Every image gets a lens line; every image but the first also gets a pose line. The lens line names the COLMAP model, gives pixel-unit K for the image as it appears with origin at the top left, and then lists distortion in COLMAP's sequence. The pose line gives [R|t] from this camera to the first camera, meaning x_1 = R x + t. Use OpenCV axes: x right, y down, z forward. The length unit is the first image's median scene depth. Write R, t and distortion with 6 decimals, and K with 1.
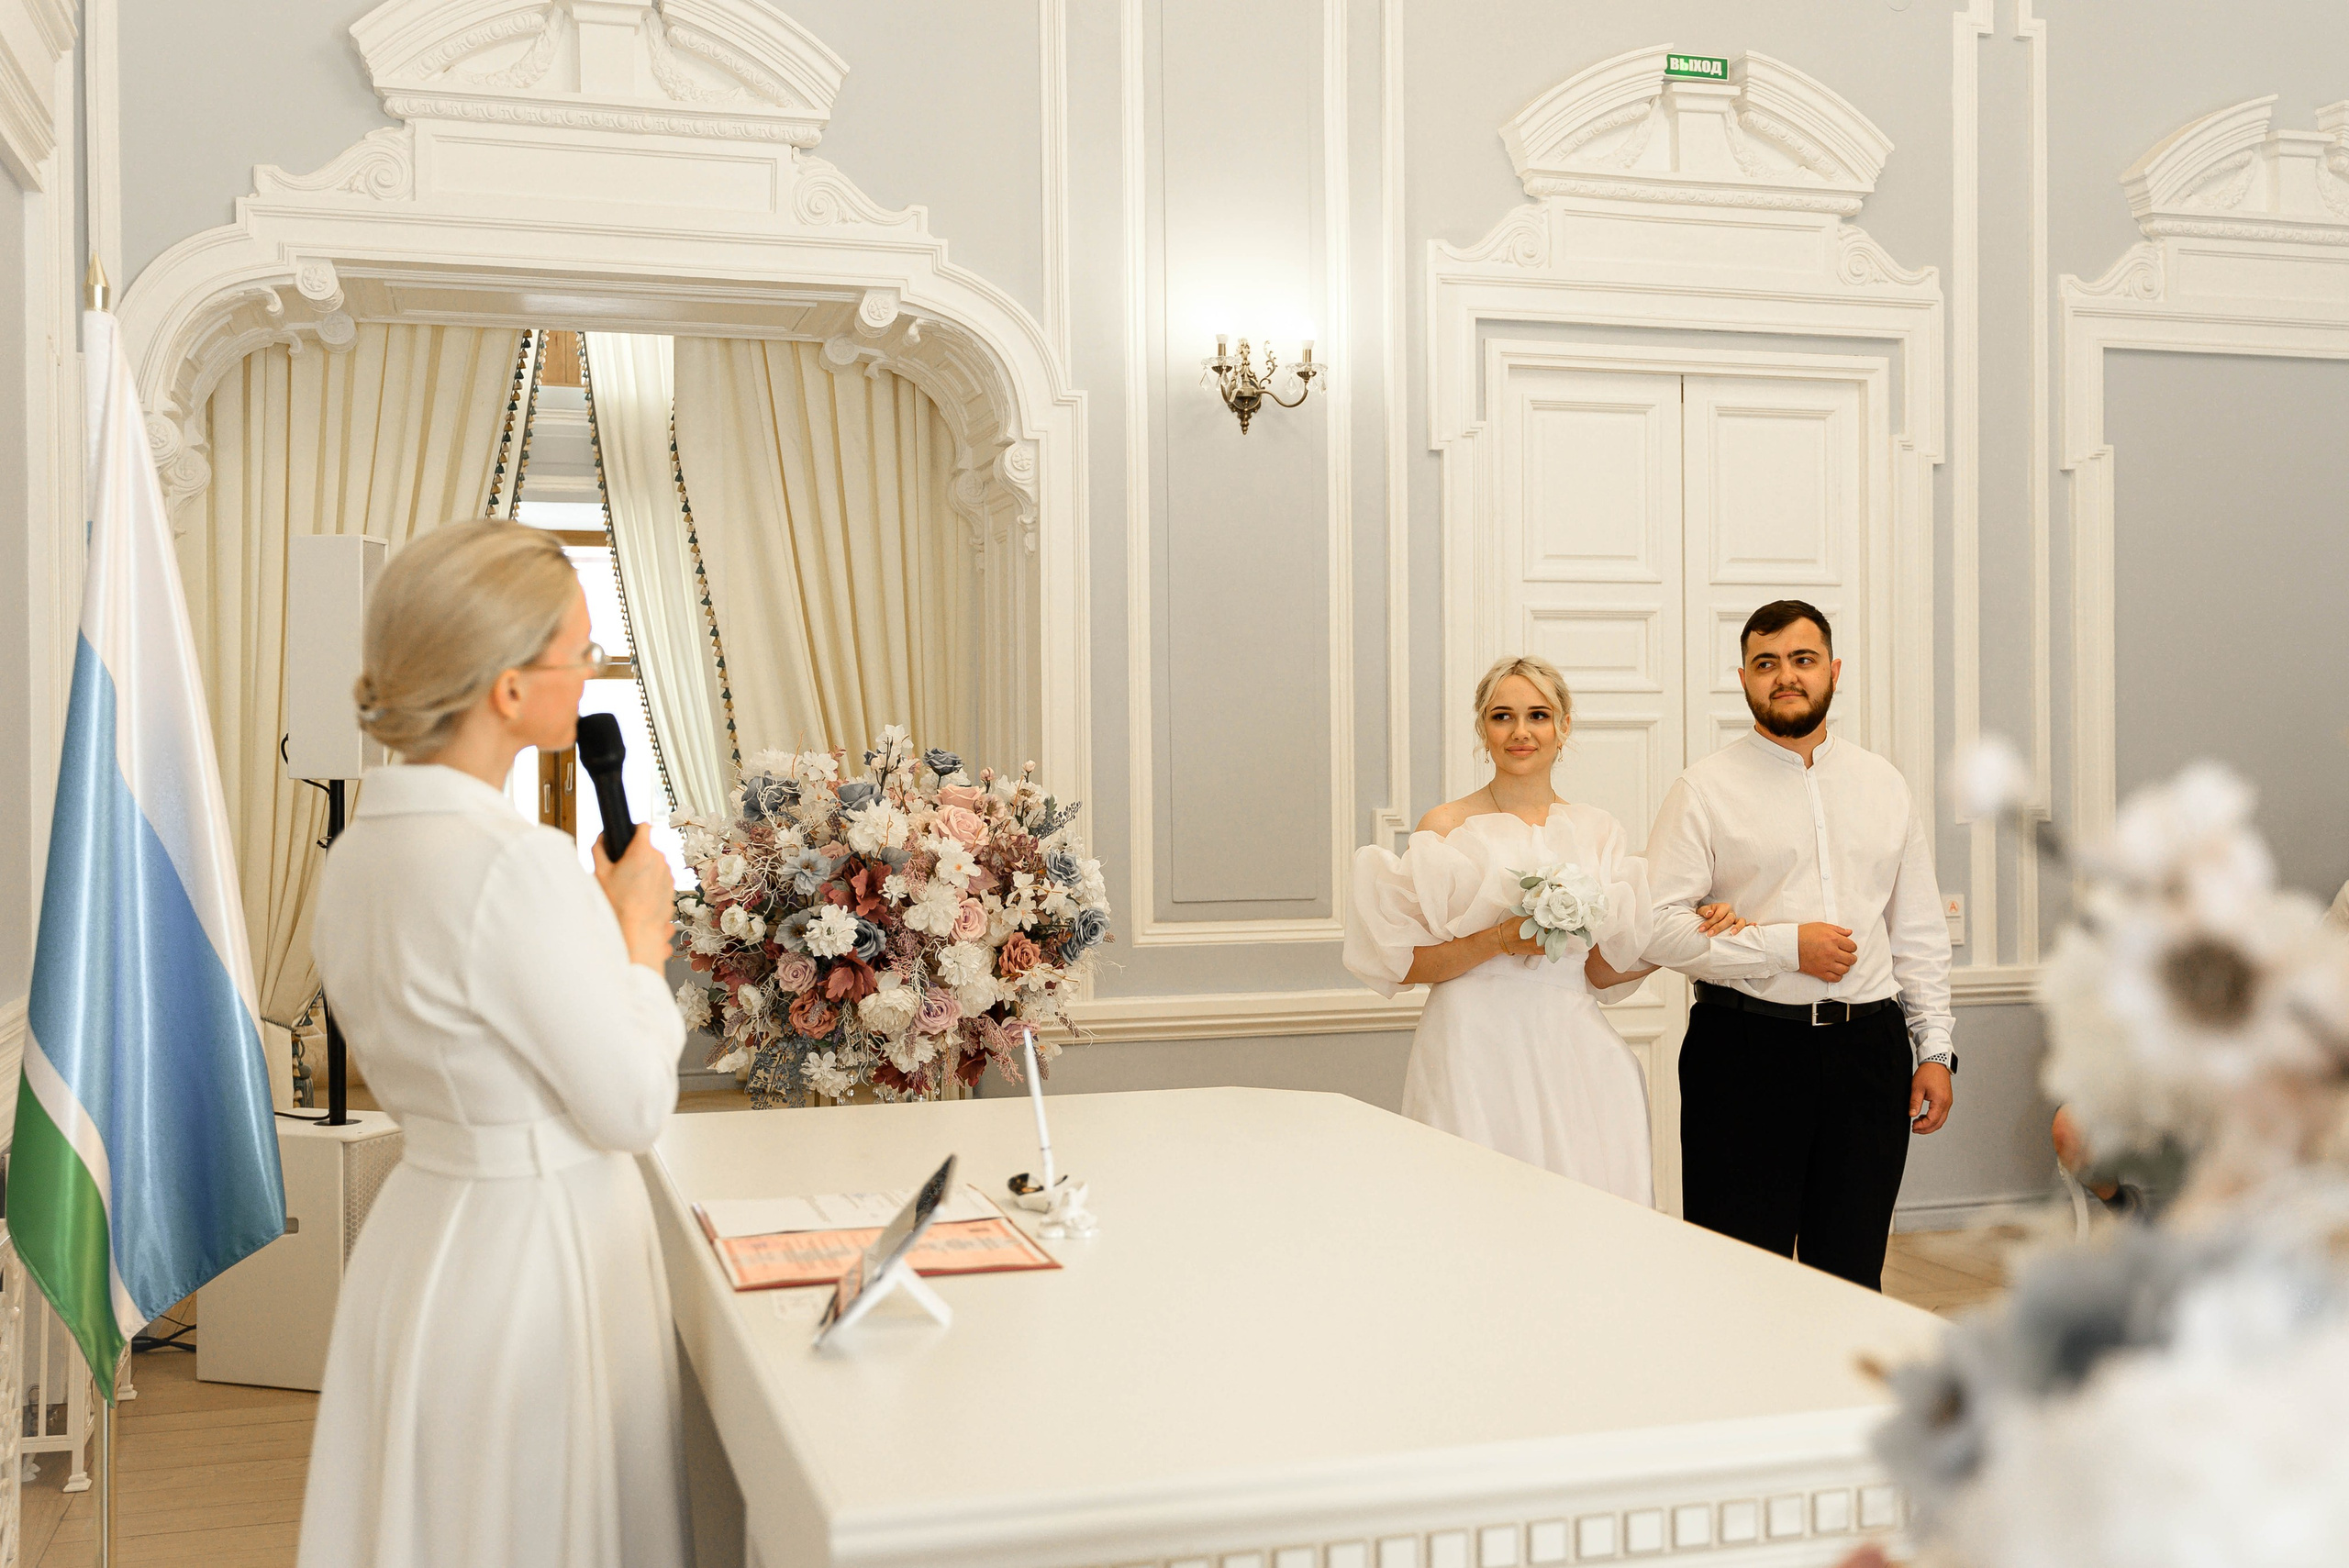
lens RADIAL K [[2372.2, 0, 1174.5], [0, 2372.2, 784.0], [0, 0, 1]] dist [0.019965, 0.001462]
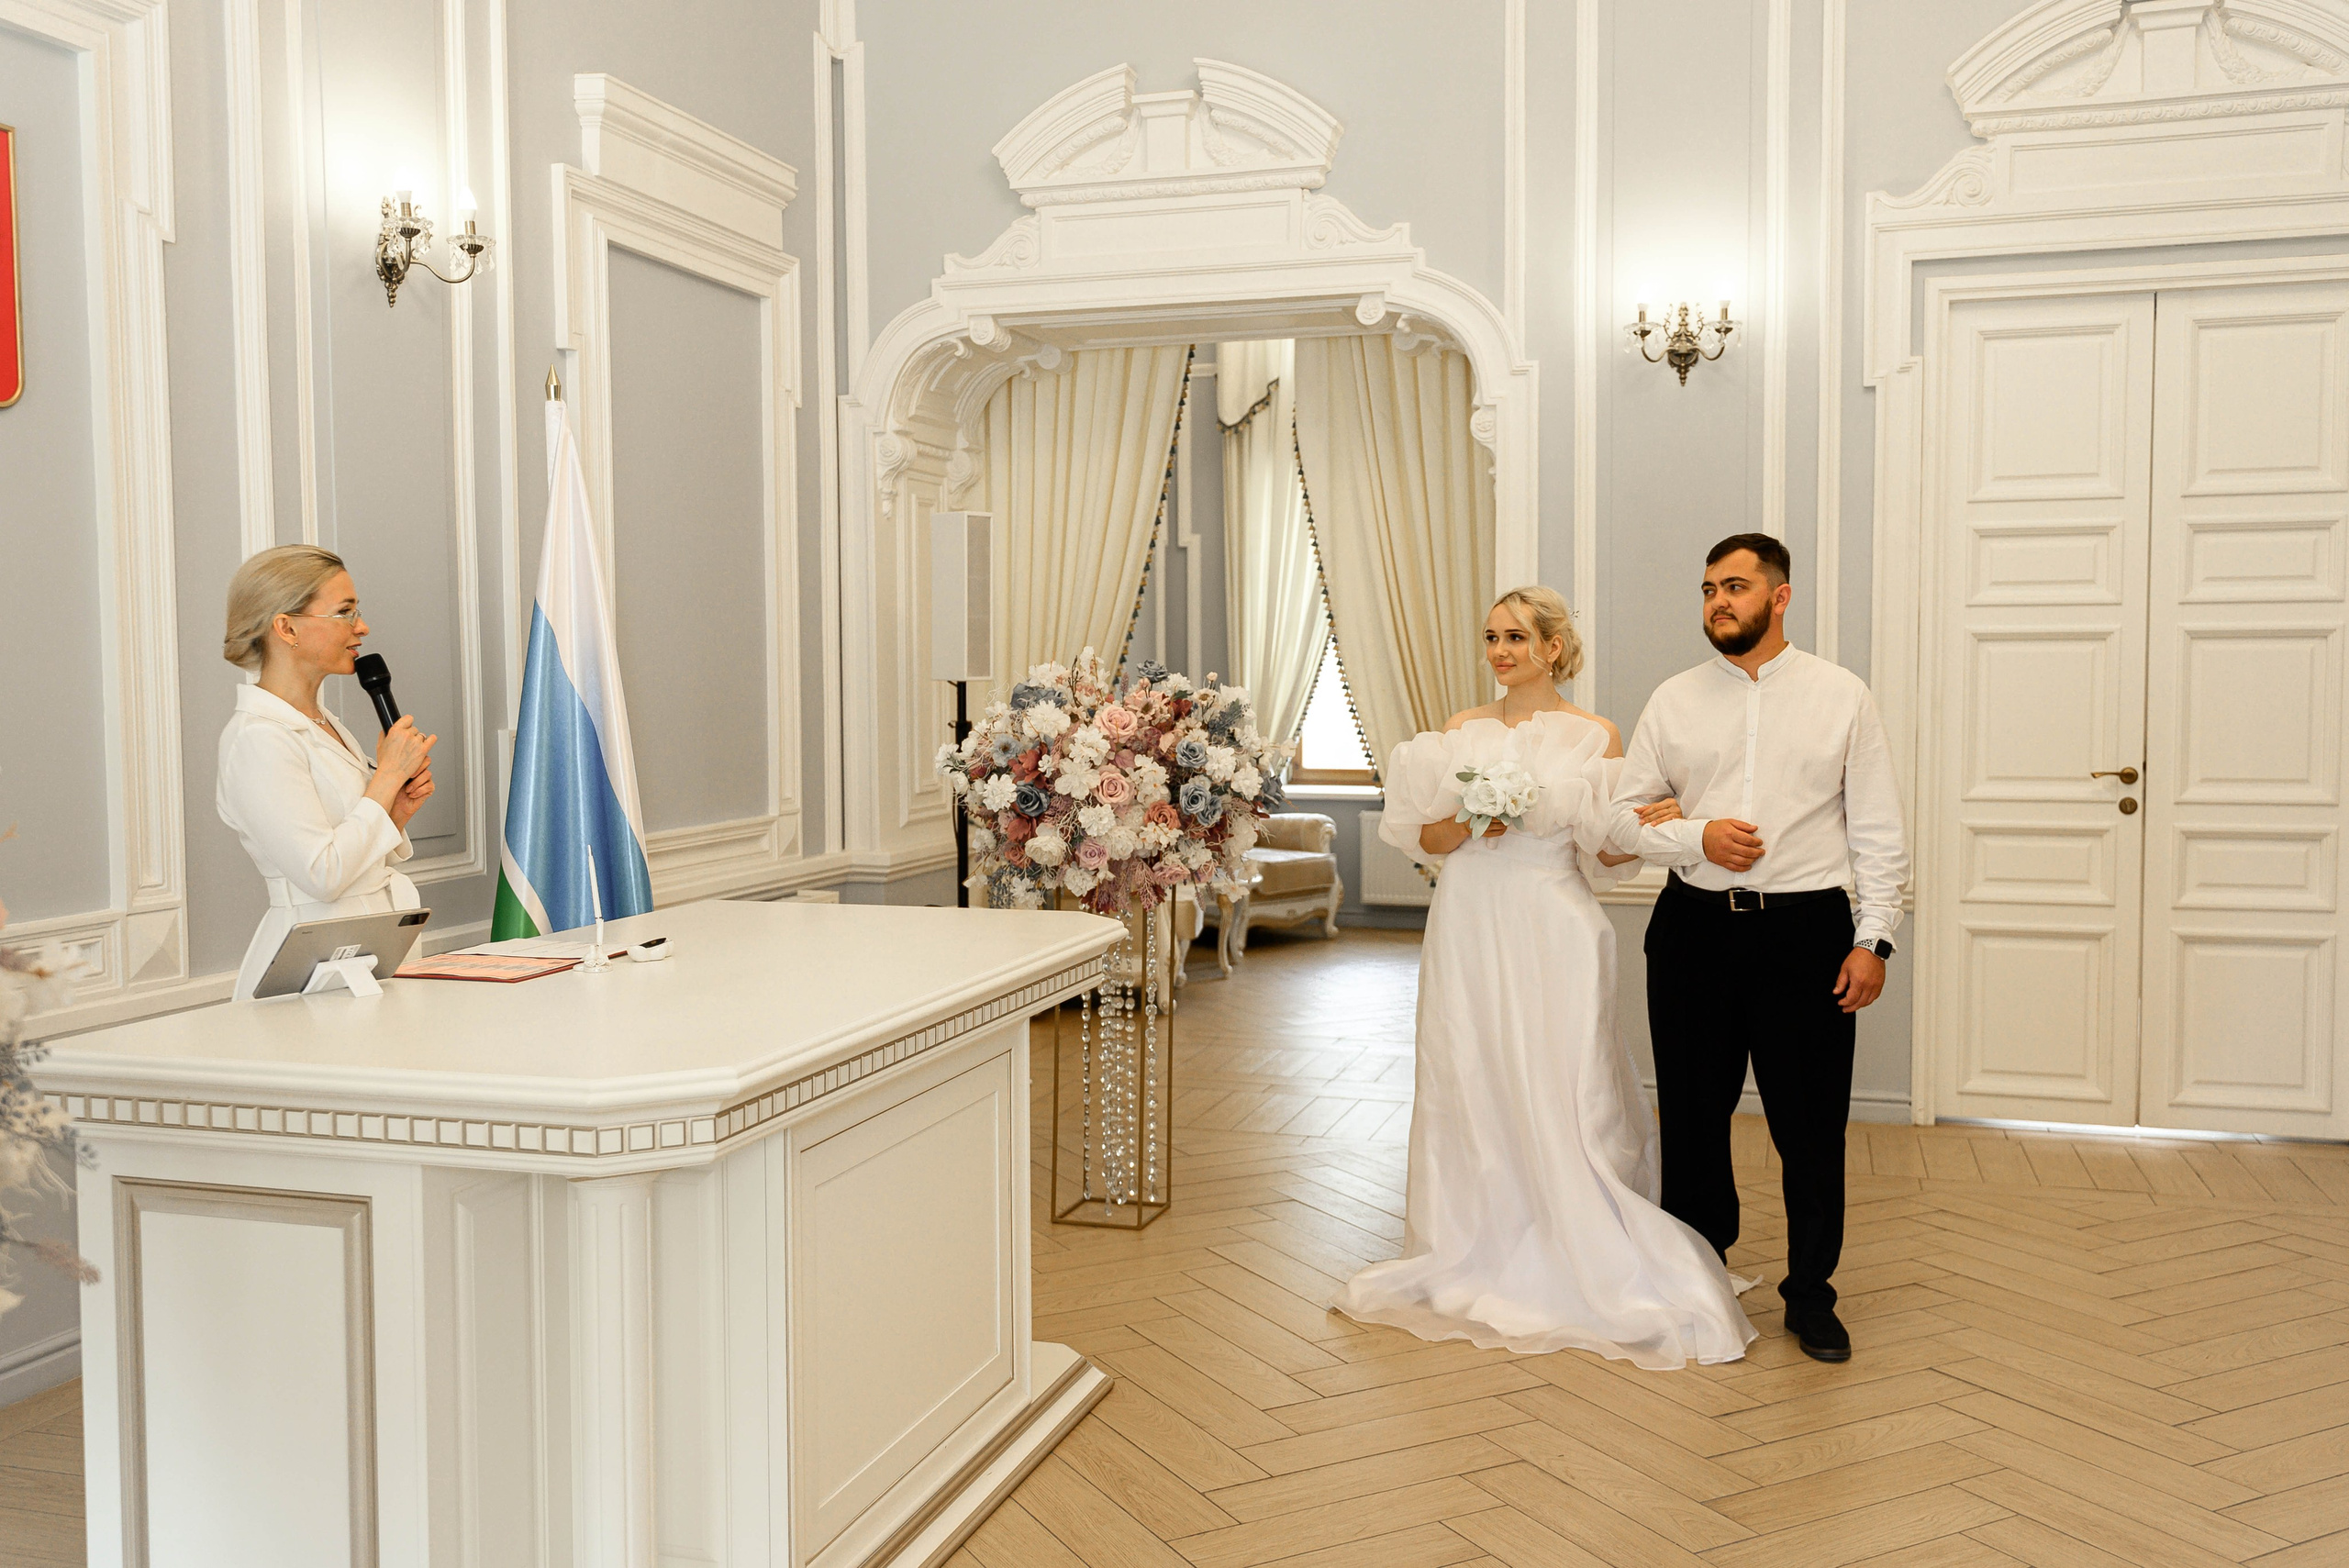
lens RADIAL K [[2086.6, 0, 1174.5], [0, 2086.6, 784.0], [0, 0, 1]] dist [0.018939, -0.004264]
pose [[0.830931, 0.034577, -0.555301, 0.406793], [-0.006978, 0.998636, 0.051742, -0.005314], [0.556332, -0.039119, 0.830038, 0.012311]]
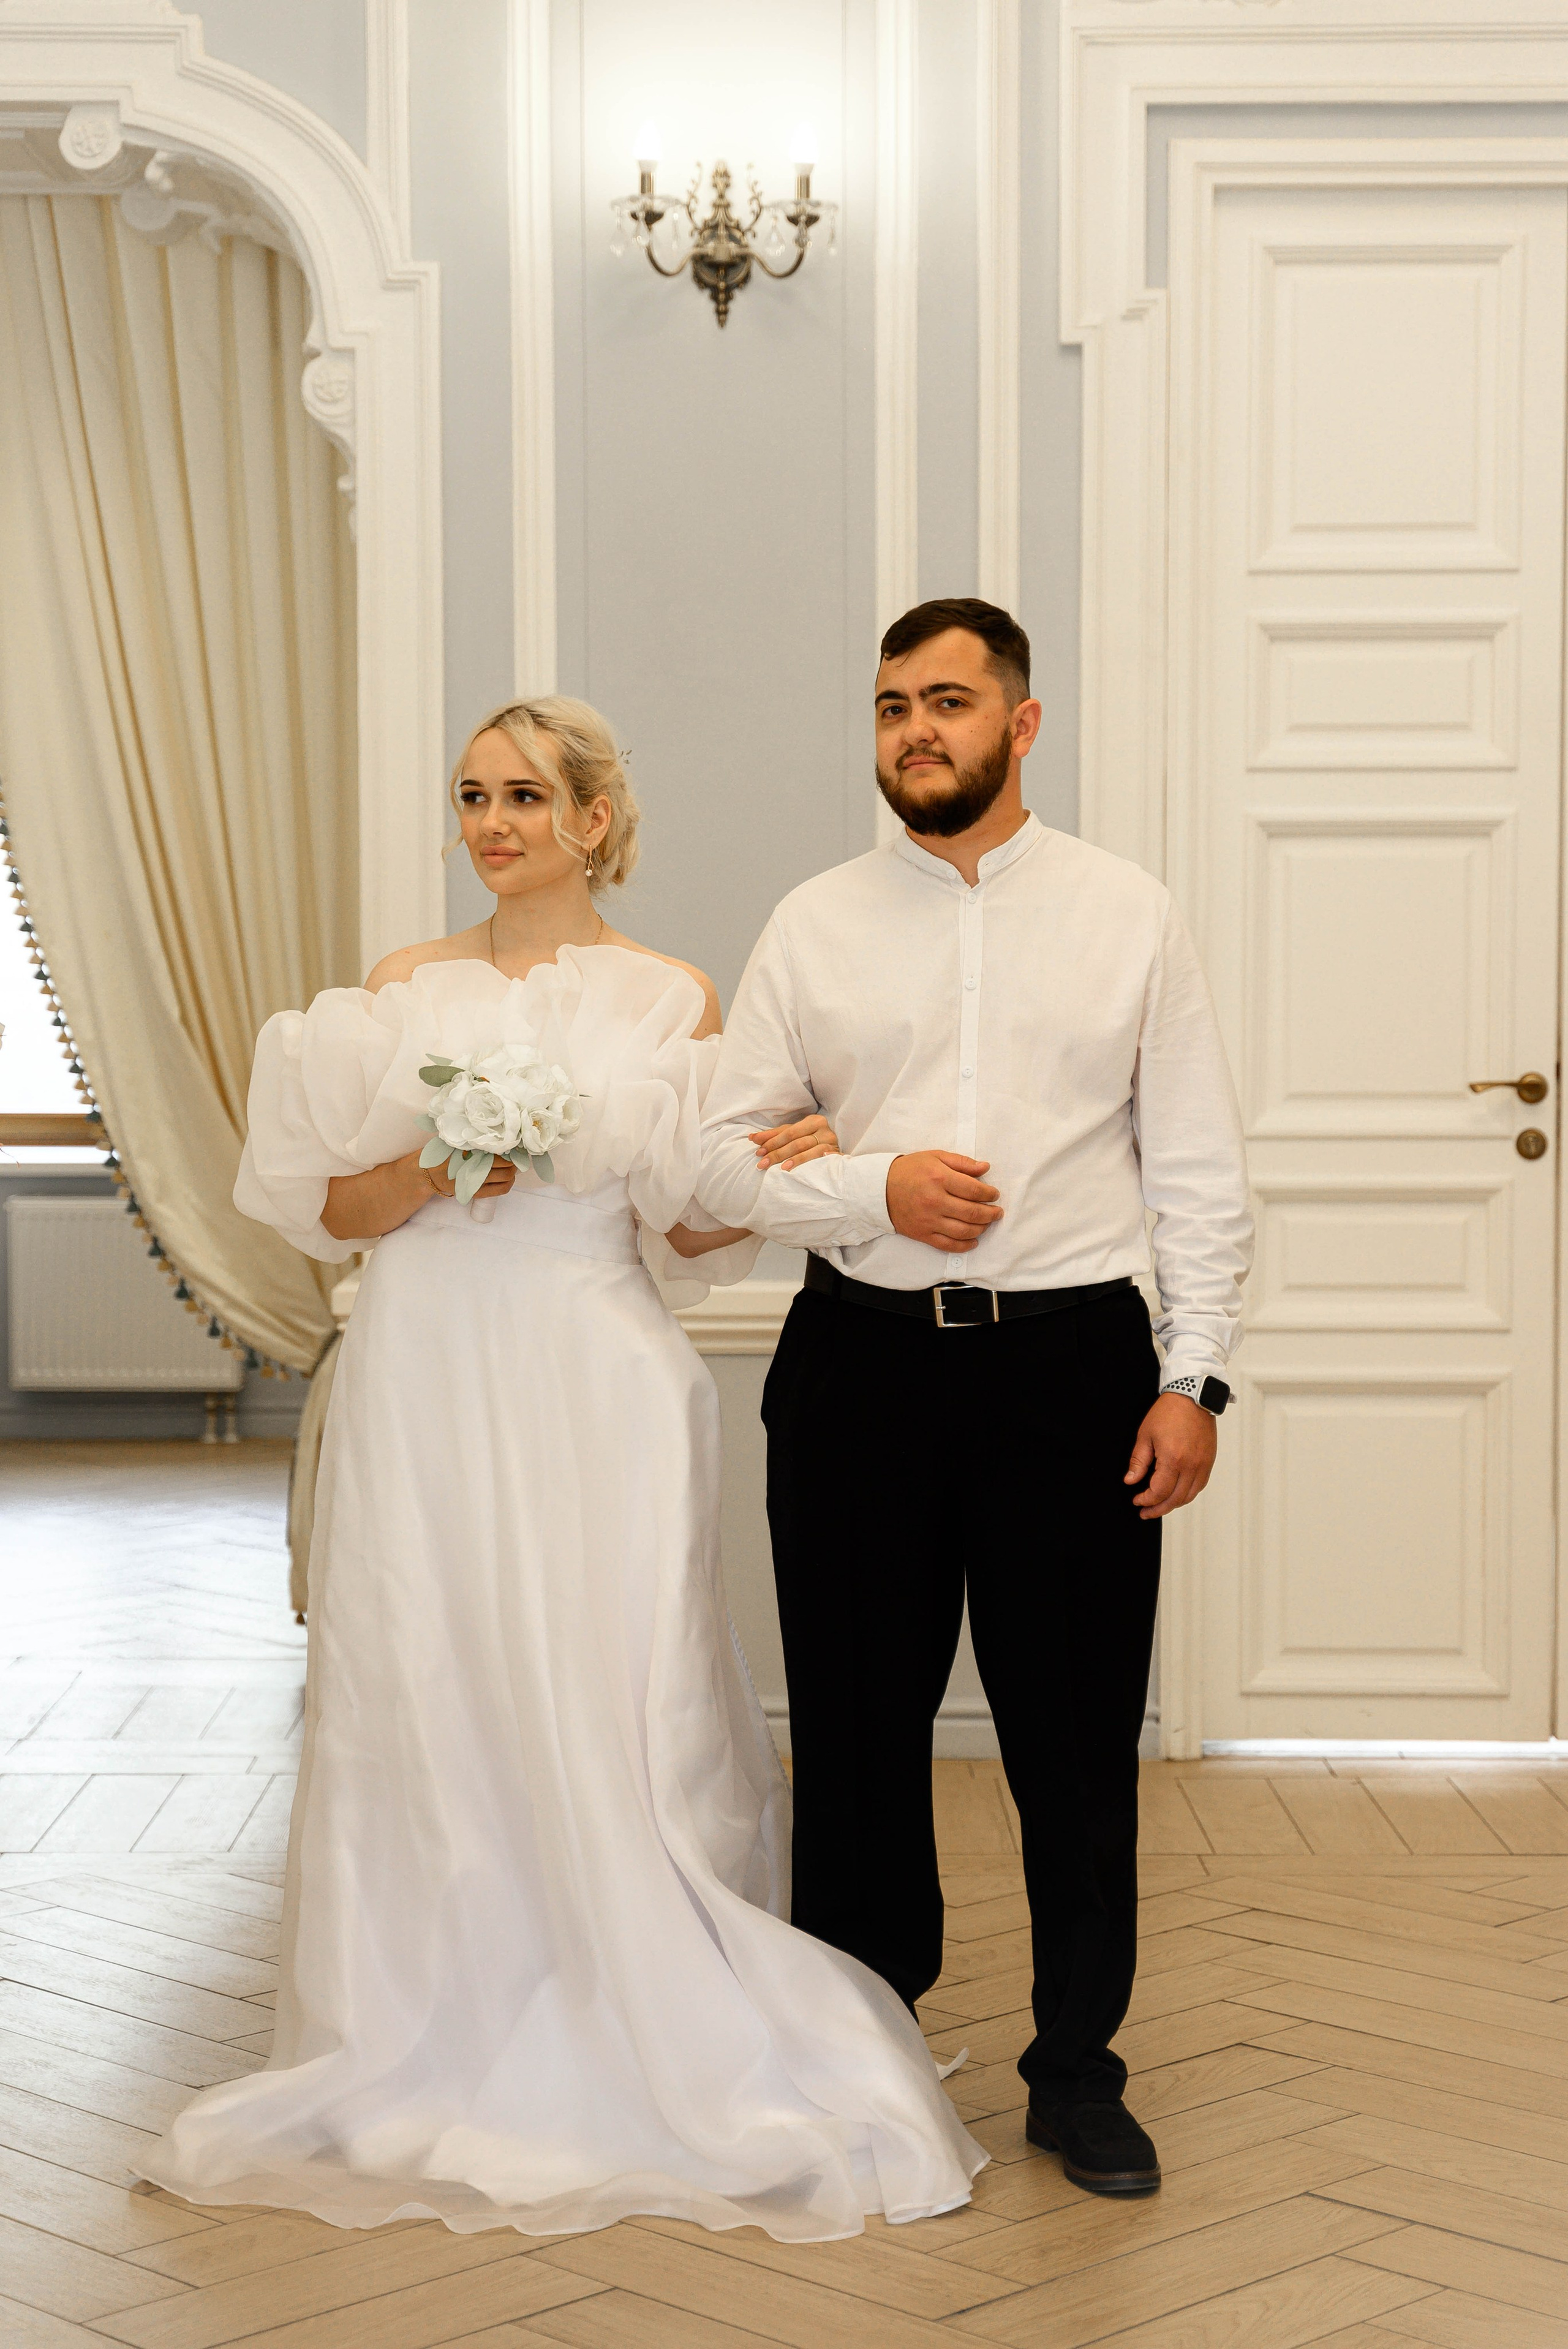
lens RADIAL K [[4243.1, 0, 784.0], [0, 4243.1, 1174.5], [0, 0, 1]] dist [0.089934, 0.018694]
pose [[0.957775, 0.023115, -0.286587, 0.359915], [-0.008977, 0.998681, 0.050548, 0.007835], [0.287378, -0.045841, 0.956720, -0.008435]]
